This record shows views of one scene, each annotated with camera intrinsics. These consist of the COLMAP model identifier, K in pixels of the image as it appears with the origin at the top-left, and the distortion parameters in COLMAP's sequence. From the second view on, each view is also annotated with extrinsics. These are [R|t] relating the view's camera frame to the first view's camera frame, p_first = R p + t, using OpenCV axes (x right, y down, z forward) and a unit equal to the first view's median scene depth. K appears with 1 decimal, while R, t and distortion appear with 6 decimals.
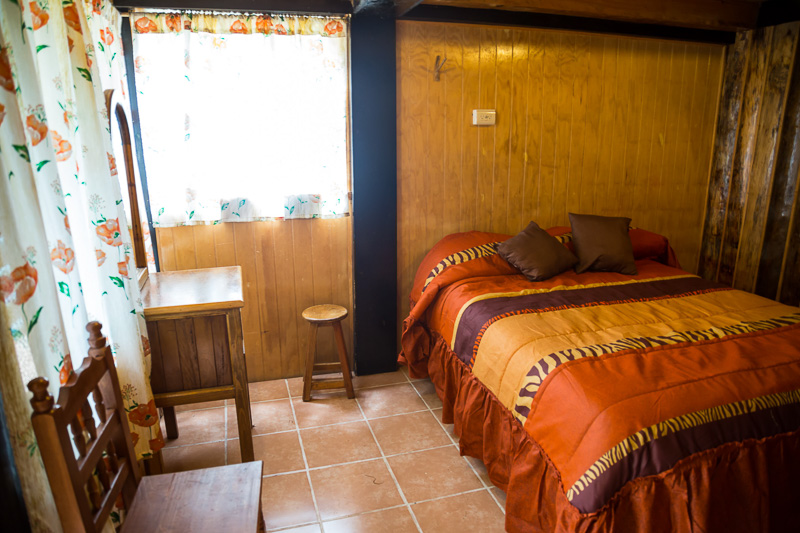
lens RADIAL K [[566.3, 0, 399.3], [0, 566.3, 284.6], [0, 0, 1]] dist [-0.137197, 0.089317]
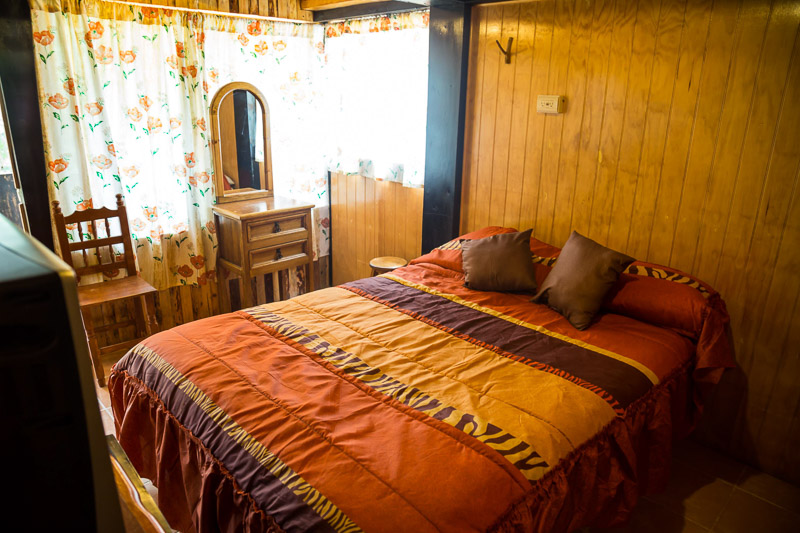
lens RADIAL K [[566.3, 0, 399.3], [0, 566.3, 284.6], [0, 0, 1]] dist [-0.137197, 0.089317]
pose [[0.442767, 0.302528, -0.844058, 0.836736], [-0.263000, 0.943774, 0.200306, -0.142737], [0.857198, 0.133298, 0.497437, 0.398866]]
